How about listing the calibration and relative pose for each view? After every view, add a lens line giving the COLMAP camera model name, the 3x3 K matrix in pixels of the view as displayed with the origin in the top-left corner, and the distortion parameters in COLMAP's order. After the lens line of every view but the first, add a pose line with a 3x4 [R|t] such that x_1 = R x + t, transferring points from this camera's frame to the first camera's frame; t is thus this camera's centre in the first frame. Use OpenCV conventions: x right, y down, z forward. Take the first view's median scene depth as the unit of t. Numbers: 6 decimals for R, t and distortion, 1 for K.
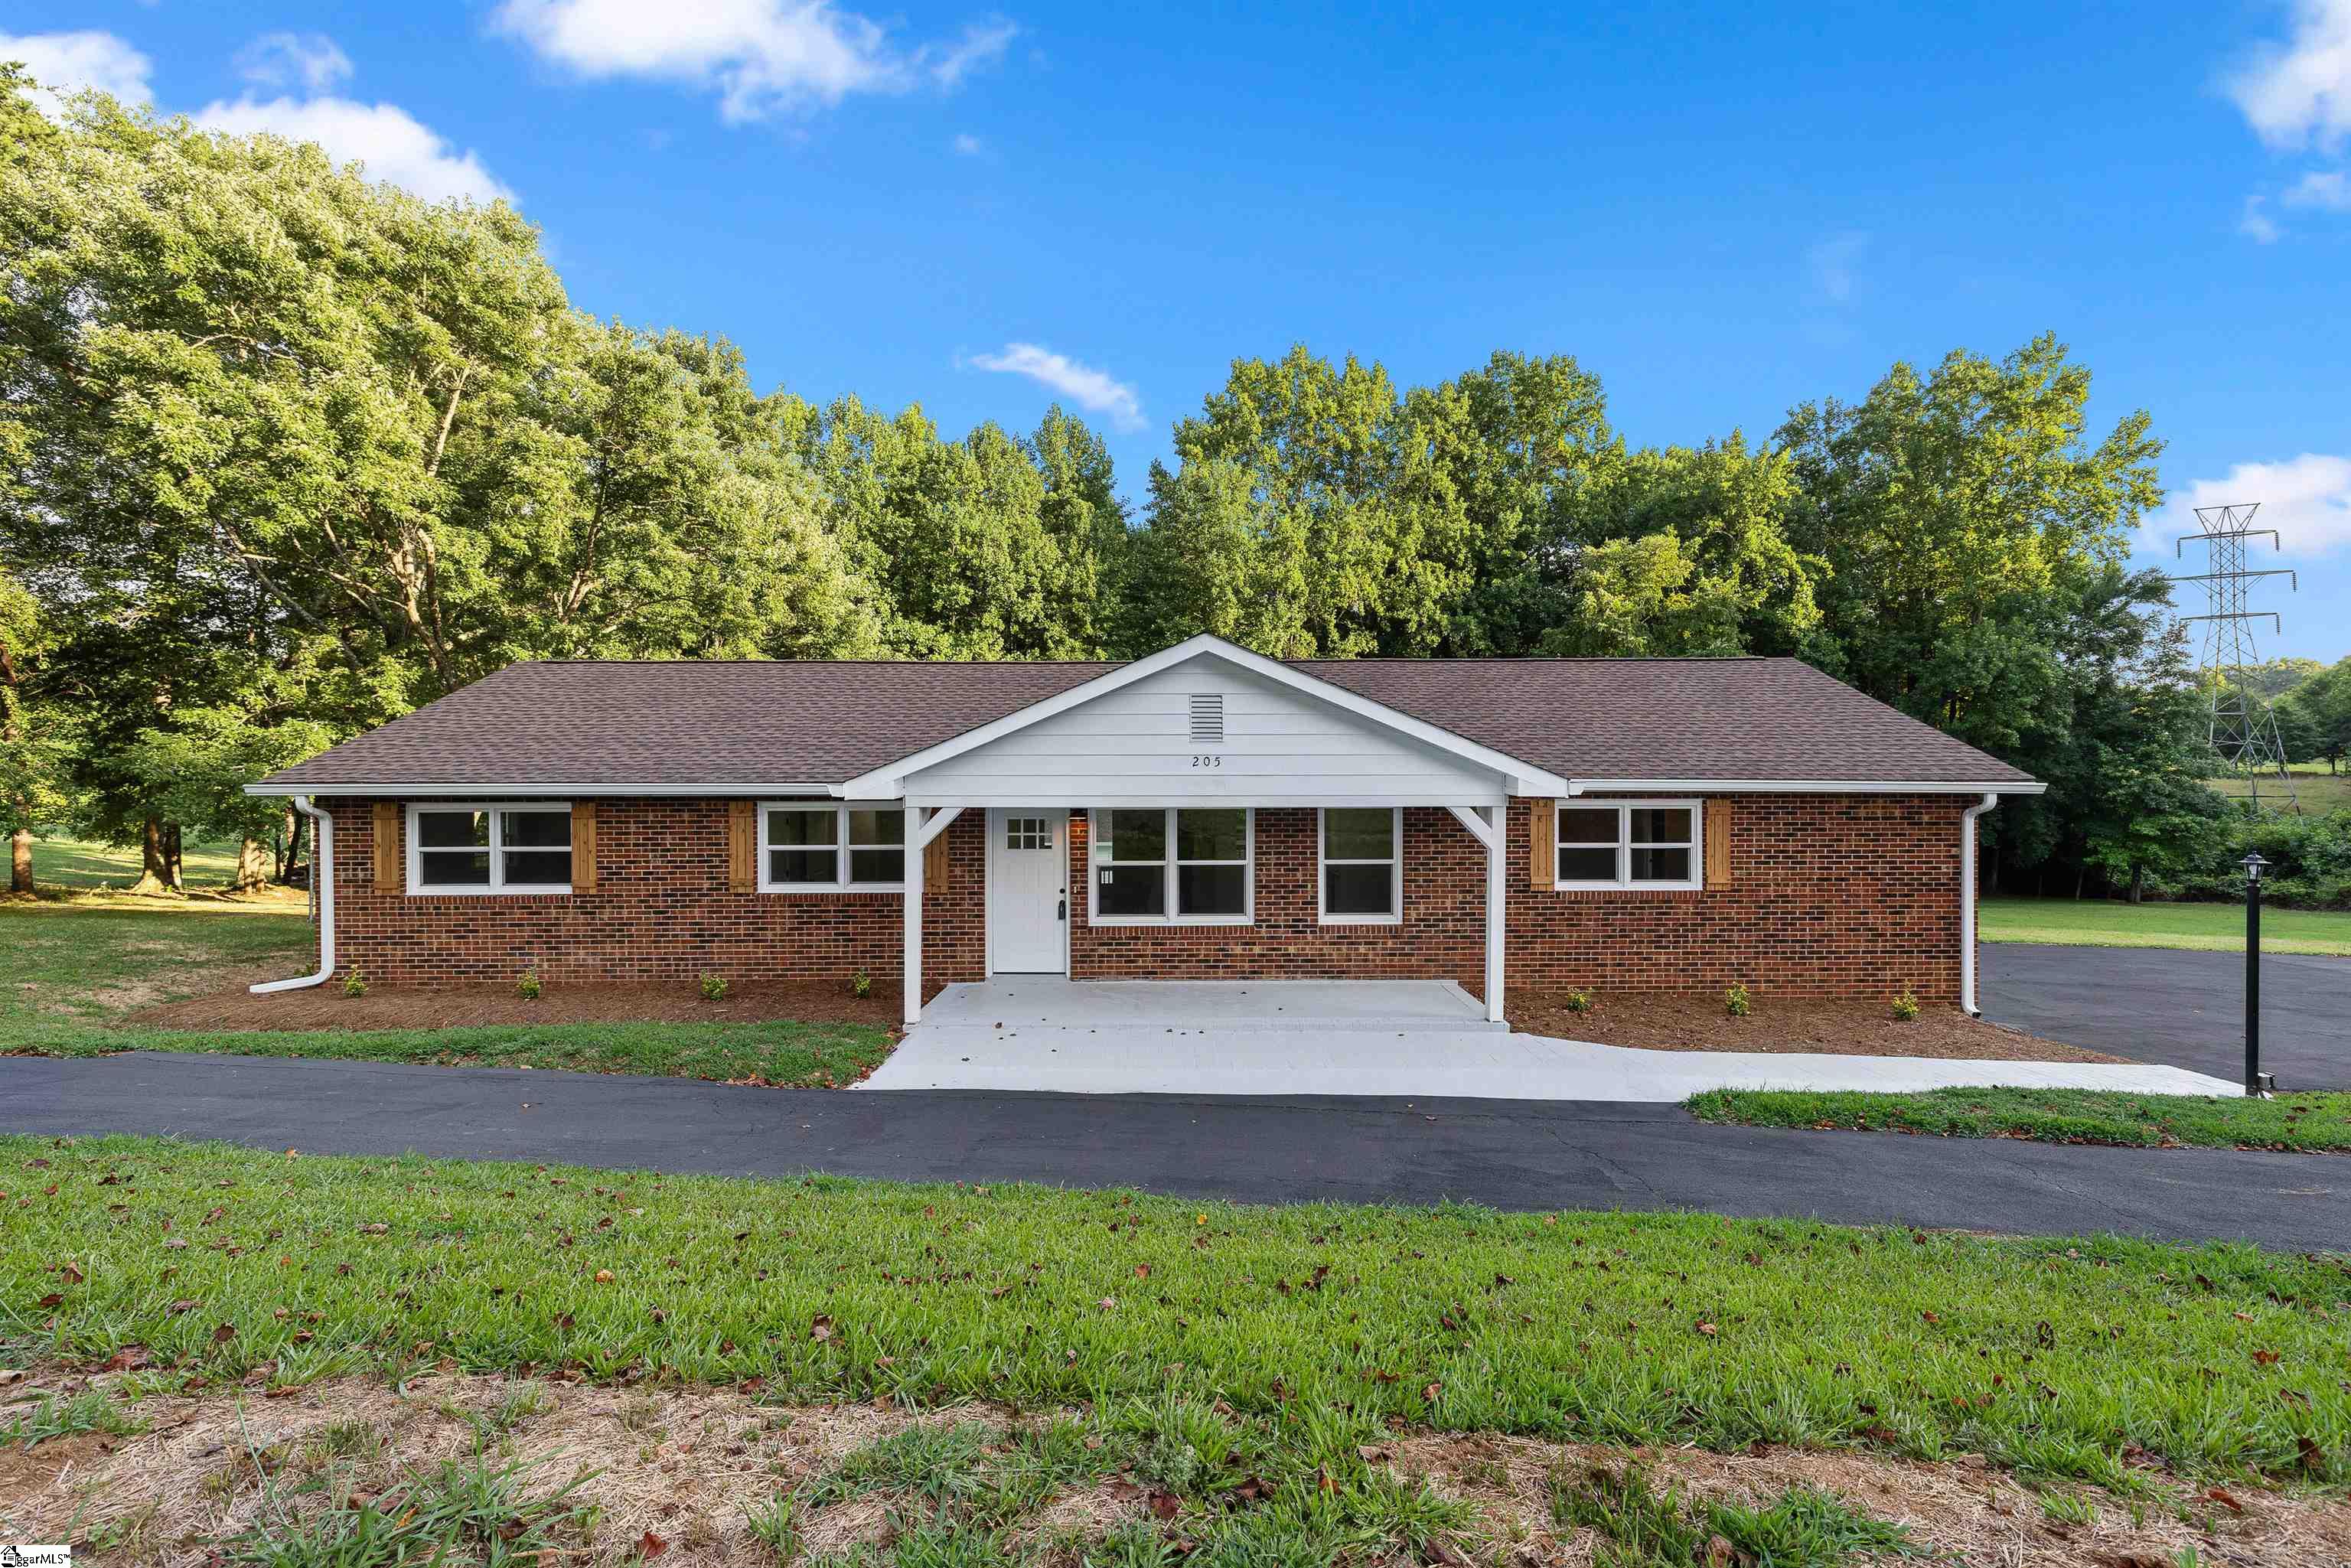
lens RADIAL K [[1022.4, 0, 1187.0], [0, 1022.4, 780.8], [0, 0, 1]] dist [0.012059, 0.000411]
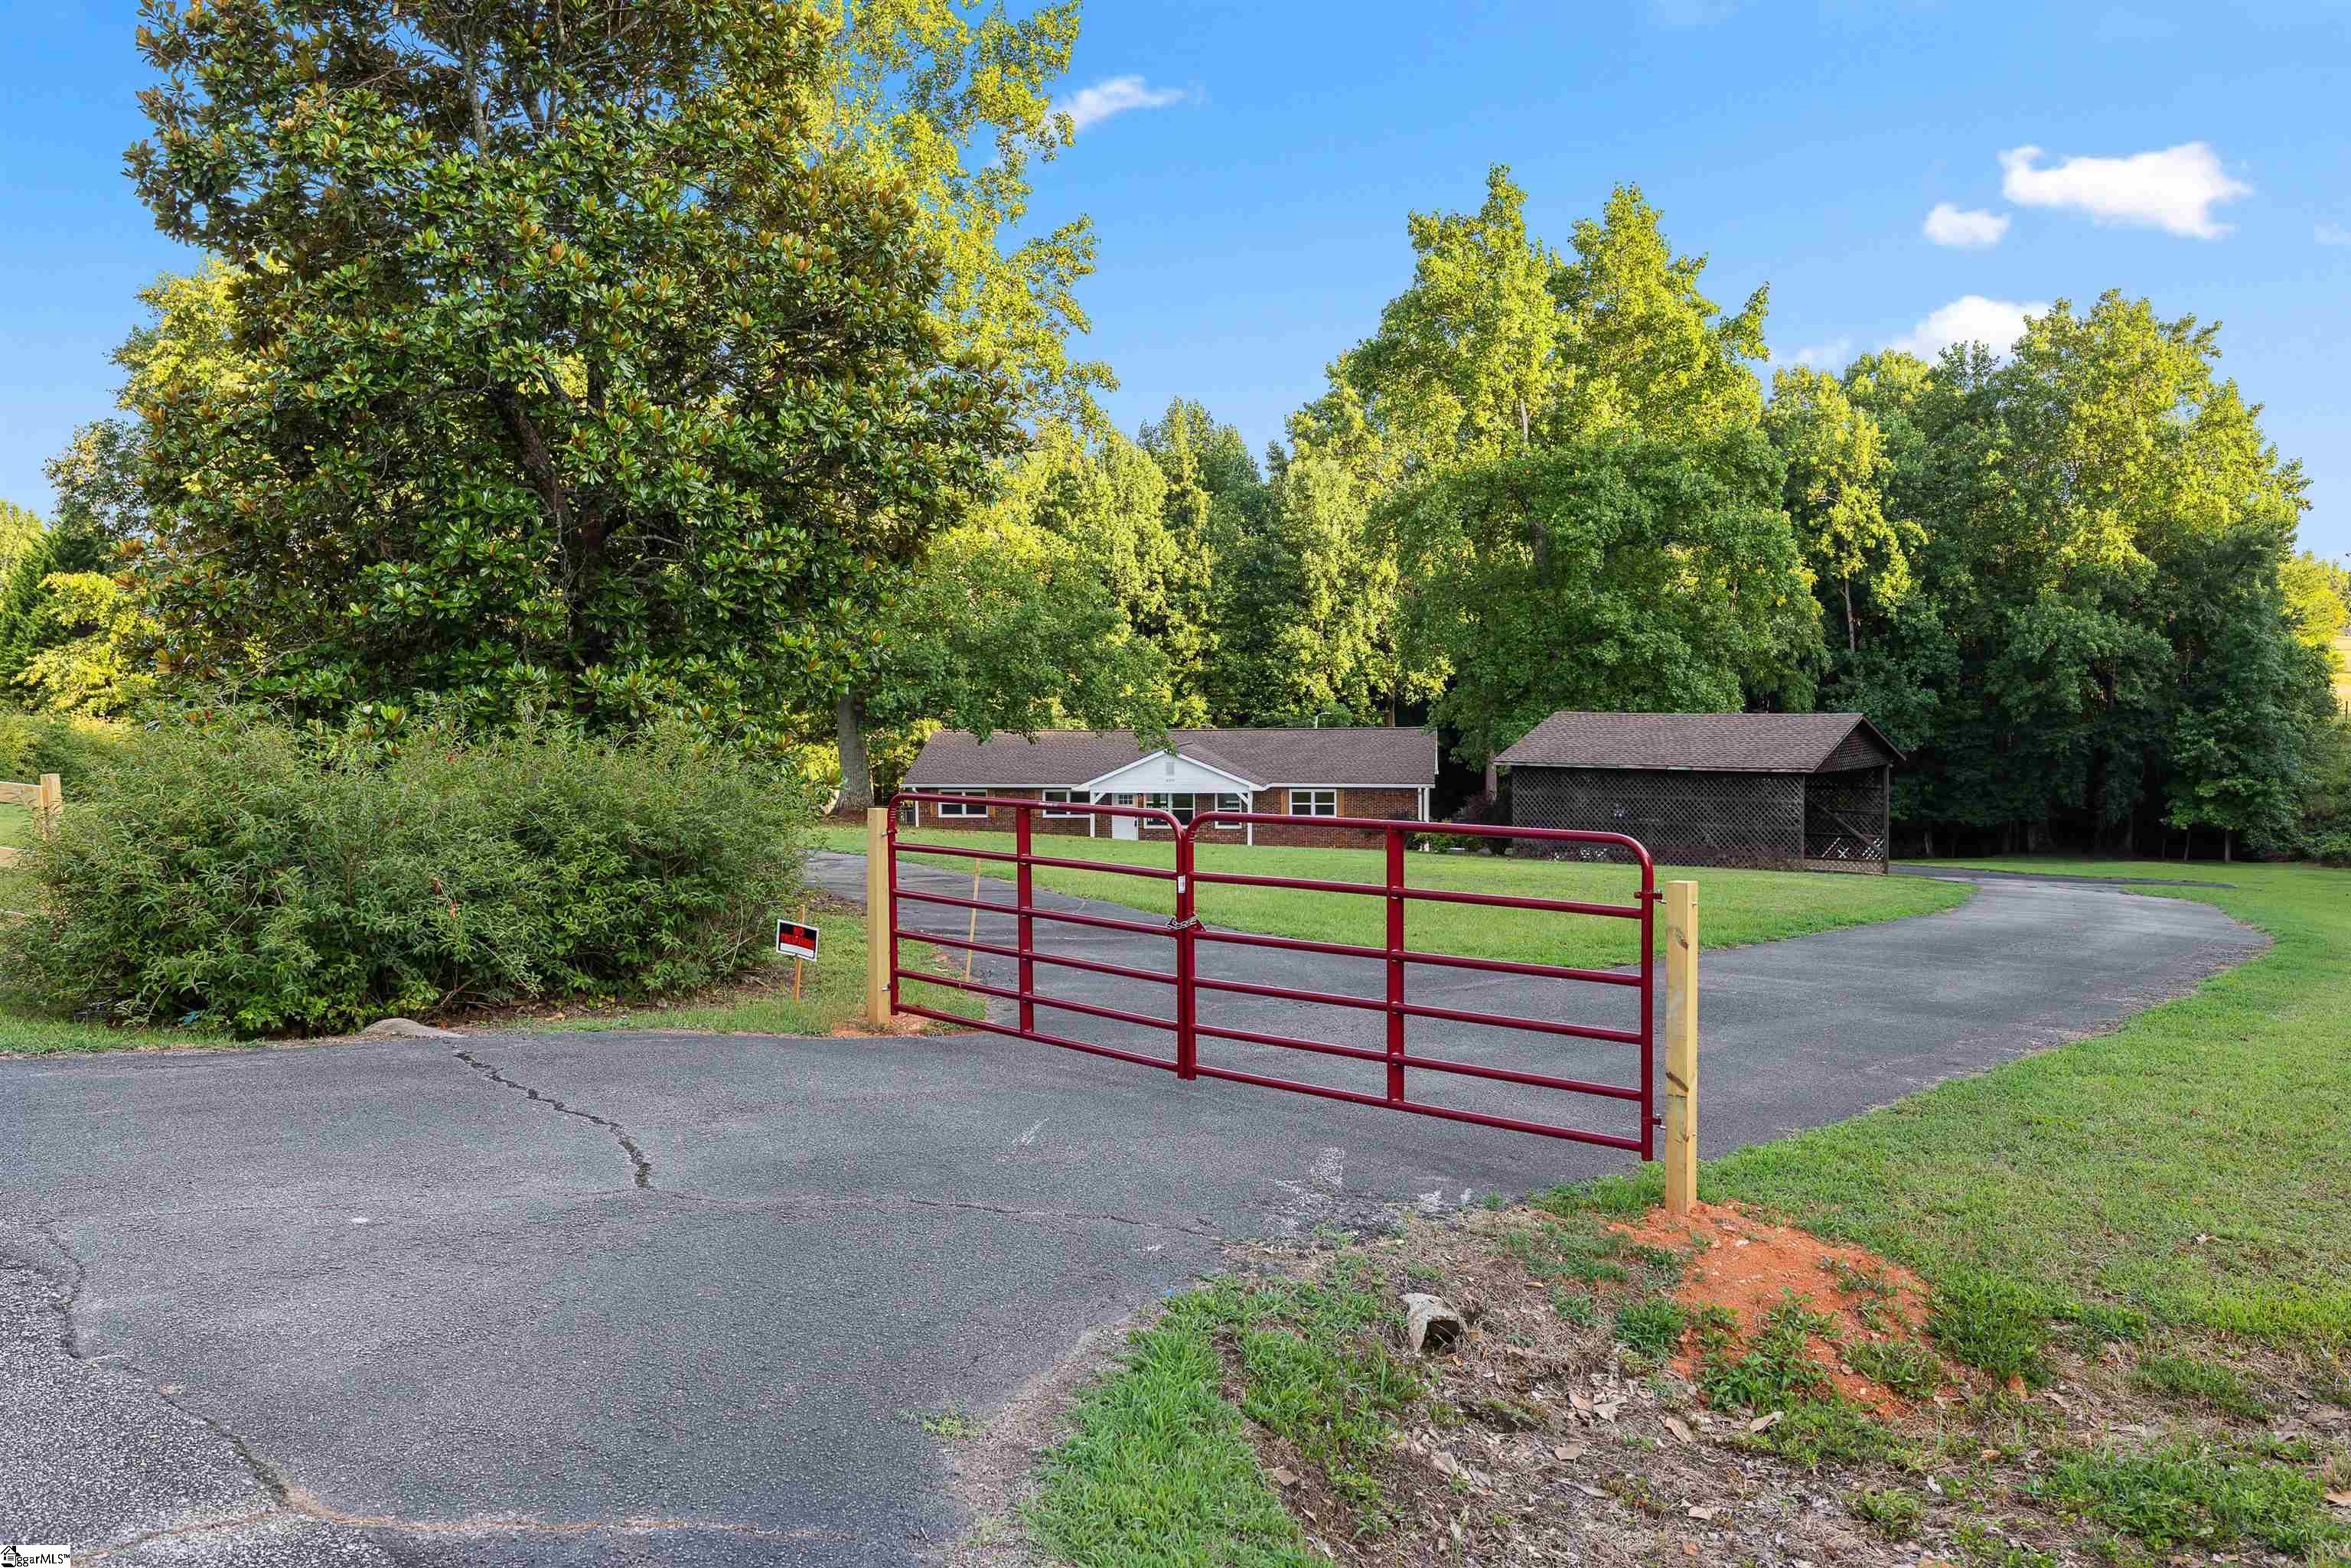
lens RADIAL K [[1842.4, 0, 1175.5], [0, 1842.4, 784.0], [0, 0, 1]] dist [0.025319, -0.008342]
pose [[0.985942, 0.001370, -0.167081, 0.225074], [0.007269, 0.998668, 0.051086, -0.067887], [0.166929, -0.051583, 0.984619, -1.085488]]
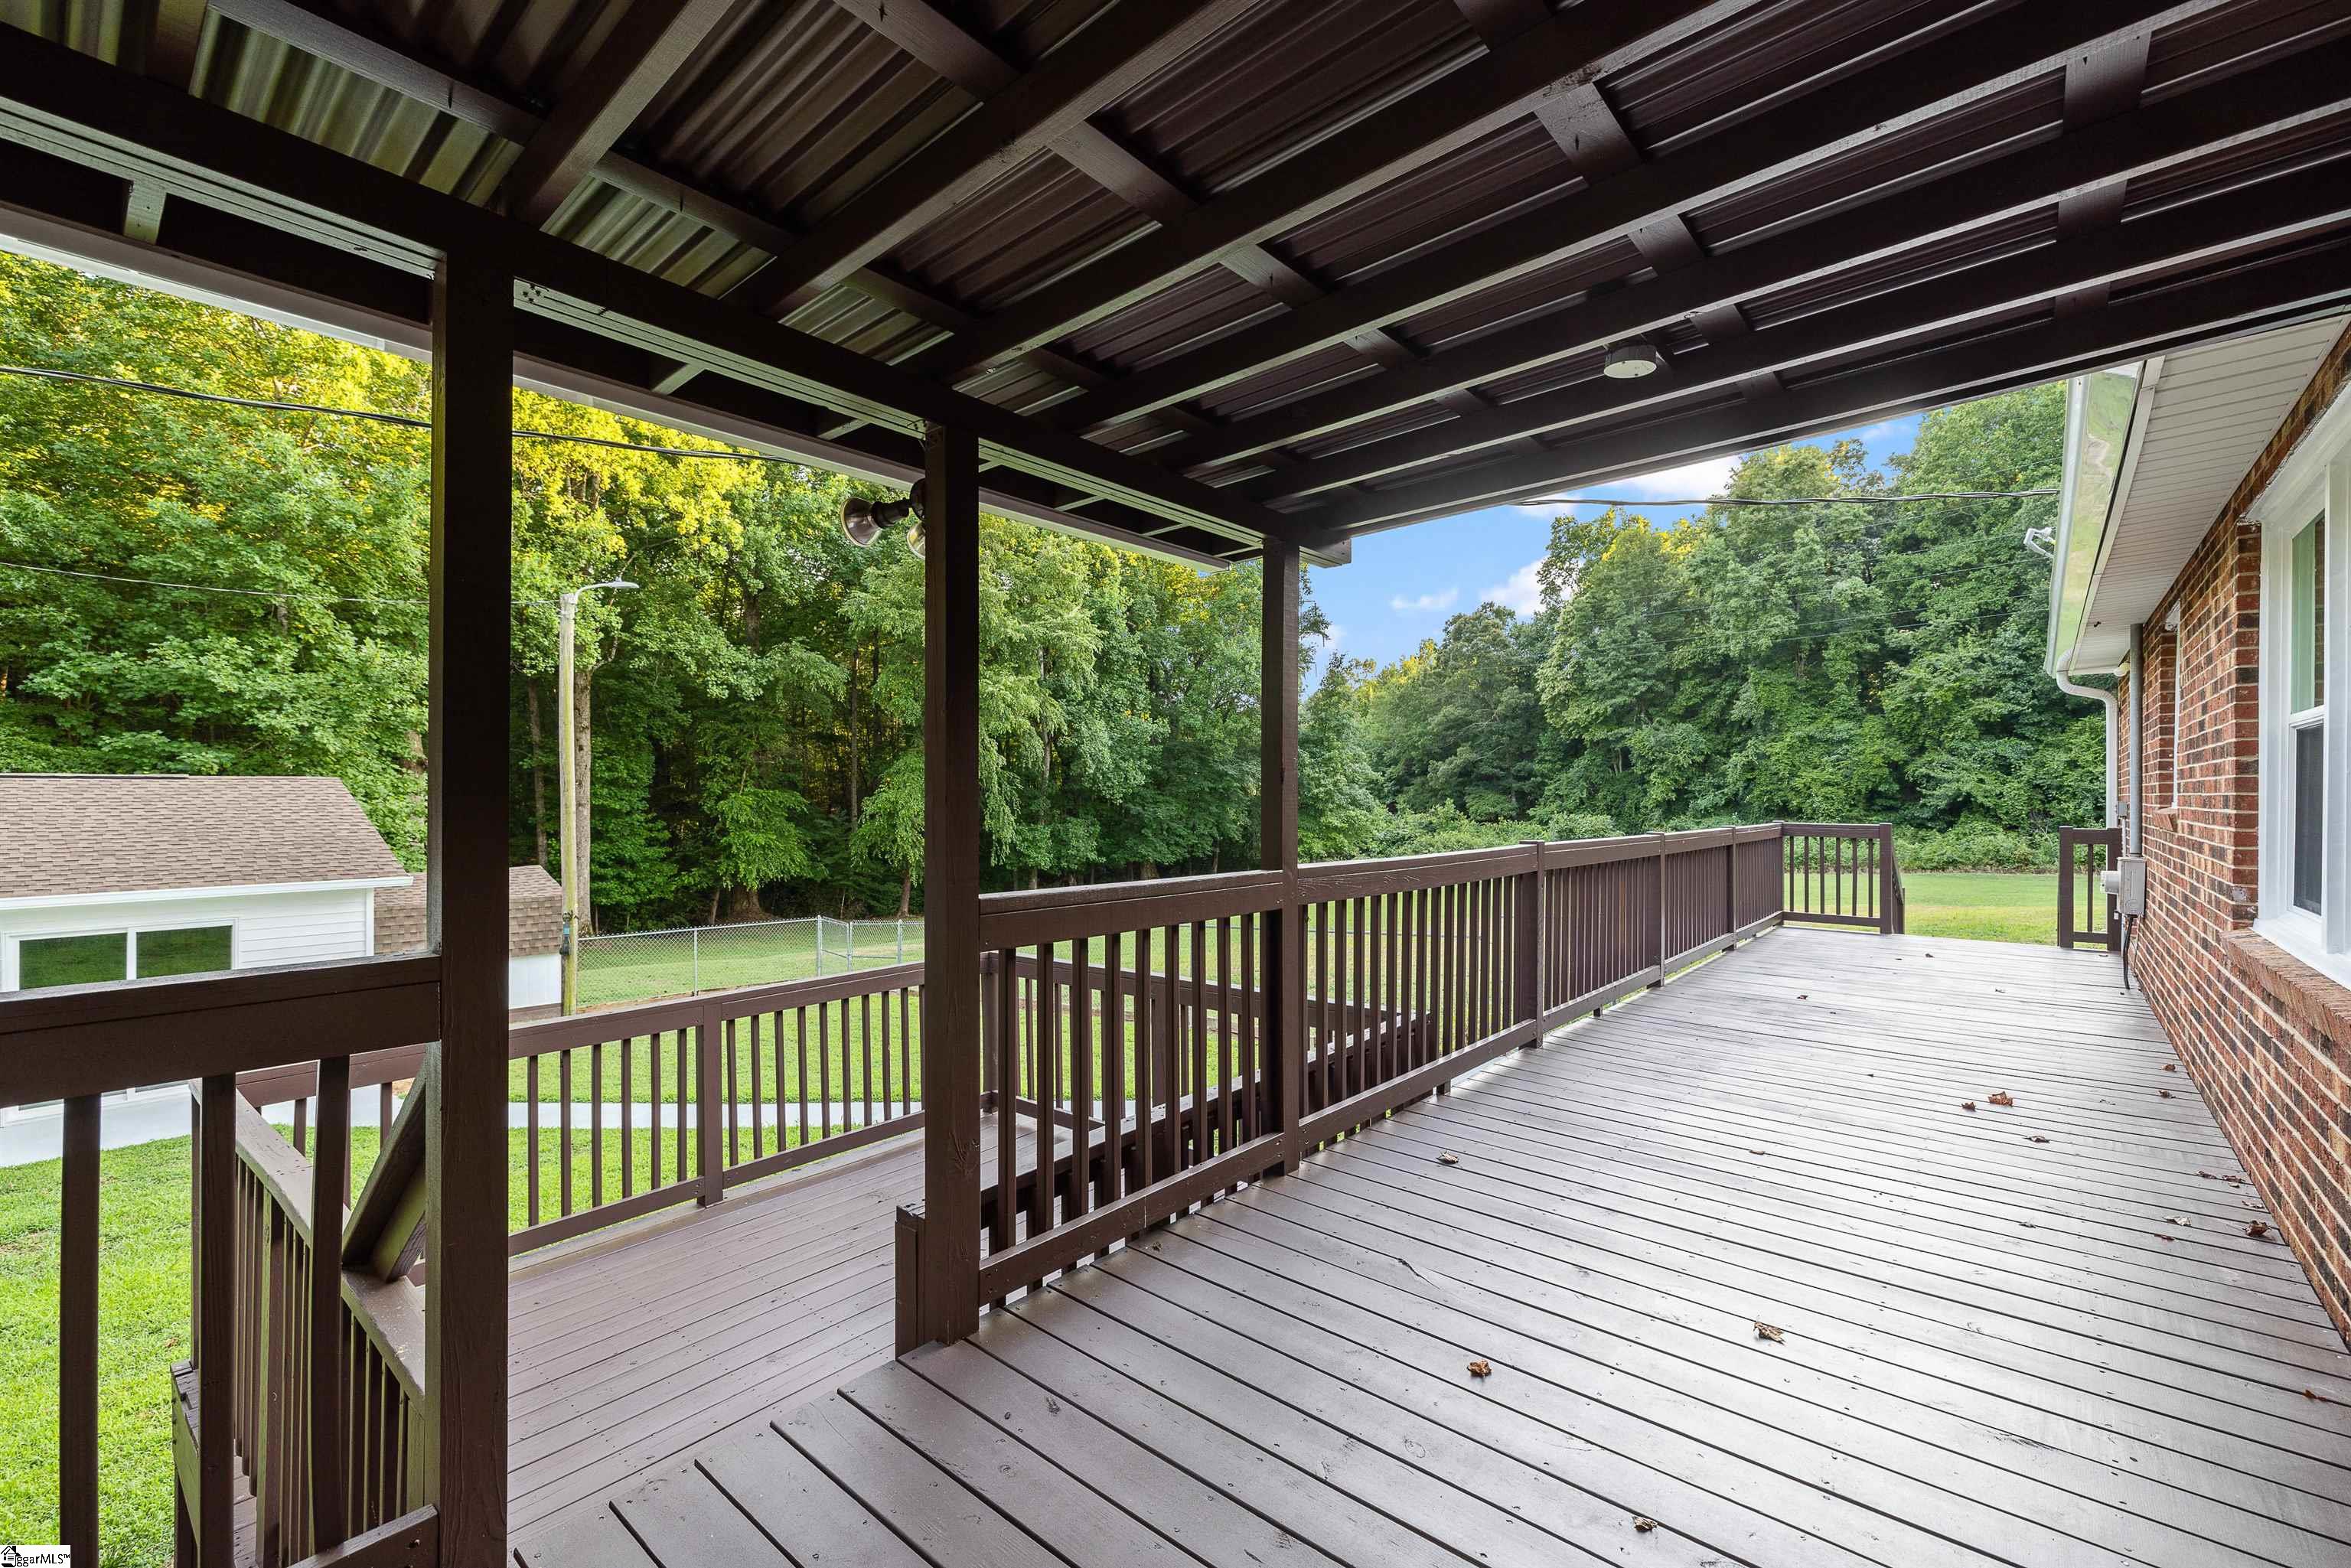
lens RADIAL K [[995.1, 0, 1173.1], [0, 995.1, 807.6], [0, 0, 1]] dist [0.000864, 0.000319]
pose [[0.661938, -0.007362, 0.749523, -0.052102], [0.002871, 0.999969, 0.007286, 0.024102], [-0.749554, -0.002671, 0.661938, 0.417867]]
